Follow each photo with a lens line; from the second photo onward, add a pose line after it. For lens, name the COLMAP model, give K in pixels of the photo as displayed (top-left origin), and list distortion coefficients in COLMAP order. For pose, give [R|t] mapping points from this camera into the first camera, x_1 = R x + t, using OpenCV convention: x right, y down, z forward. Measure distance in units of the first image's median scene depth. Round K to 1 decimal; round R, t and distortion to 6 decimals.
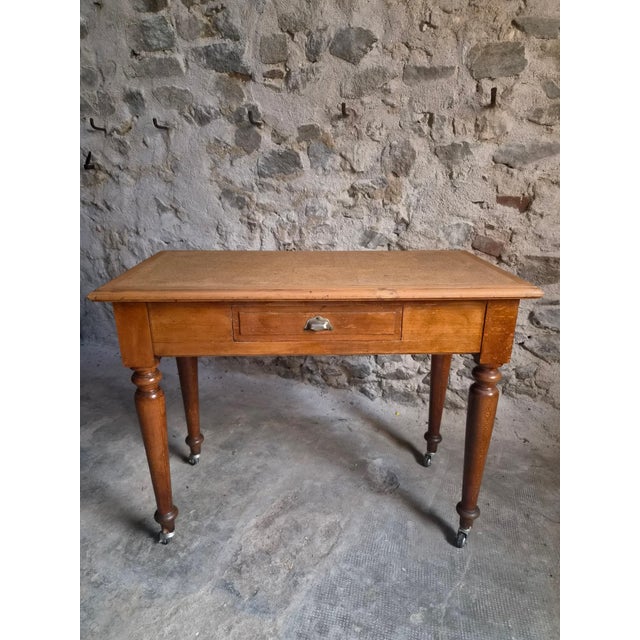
lens RADIAL K [[447.7, 0, 318.5], [0, 447.7, 323.1], [0, 0, 1]] dist [0.061428, -0.048618]
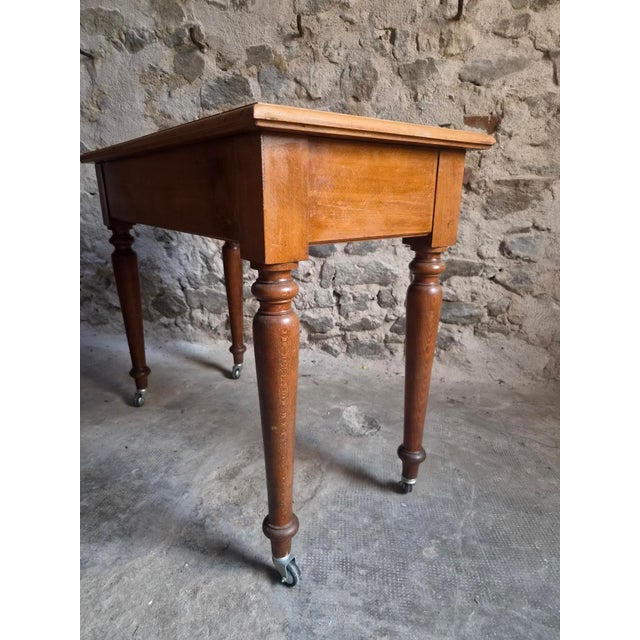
lens RADIAL K [[437.9, 0, 317.5], [0, 437.9, 321.4], [0, 0, 1]] dist [0.062863, -0.053042]
pose [[0.988094, -0.029324, 0.151034, -0.059469], [0.037942, 0.997793, -0.054501, 0.174276], [-0.149102, 0.059583, 0.987025, 0.141606]]
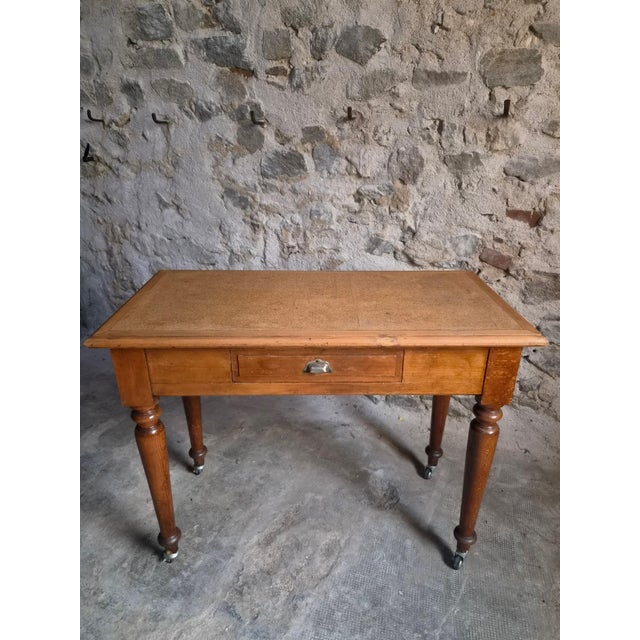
lens RADIAL K [[447.7, 0, 323.9], [0, 447.7, 319.7], [0, 0, 1]] dist [0.061428, -0.048618]
pose [[0.999938, 0.008517, -0.007122, 0.011571], [-0.007945, 0.997024, 0.076686, -0.108656], [0.007754, -0.076625, 0.997030, 0.013814]]
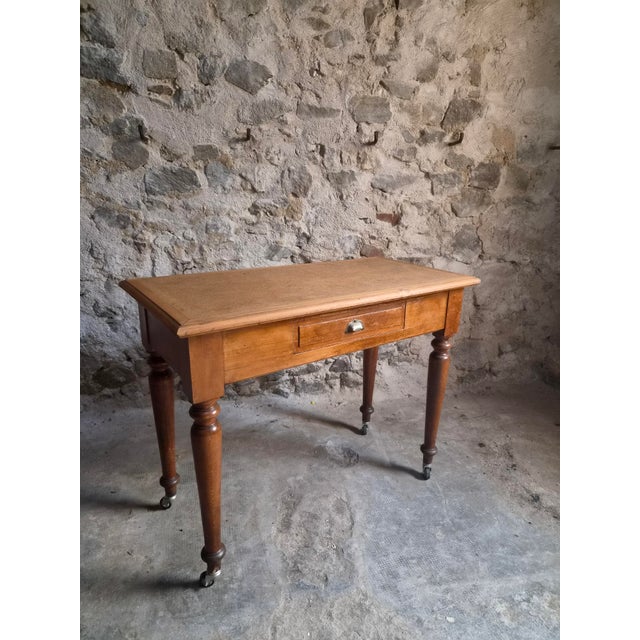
lens RADIAL K [[437.9, 0, 328.7], [0, 437.9, 323.7], [0, 0, 1]] dist [0.062863, -0.053042]
pose [[0.820637, -0.154008, 0.550307, -0.426058], [0.160993, 0.986301, 0.035946, -0.035077], [-0.548304, 0.059097, 0.834189, 0.043926]]
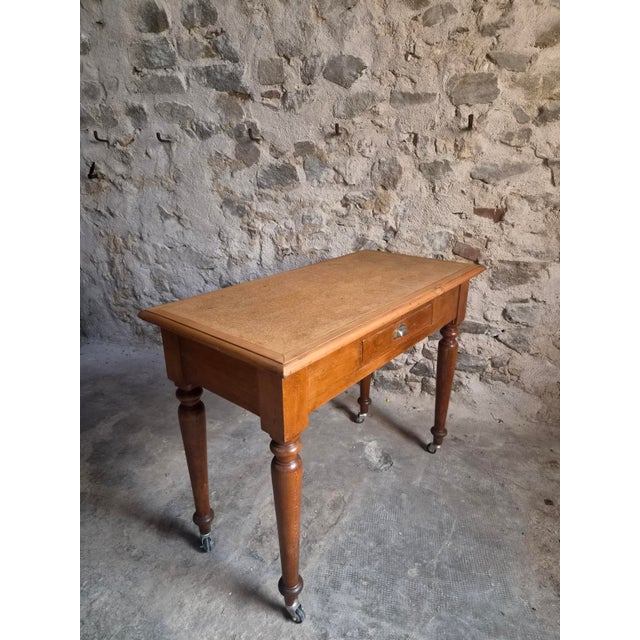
lens RADIAL K [[437.9, 0, 320.2], [0, 437.9, 324.1], [0, 0, 1]] dist [0.062863, -0.053042]
pose [[0.998697, -0.021482, 0.046300, -0.044601], [0.020038, 0.999305, 0.031441, -0.030583], [-0.046944, -0.030473, 0.998433, -0.089071]]
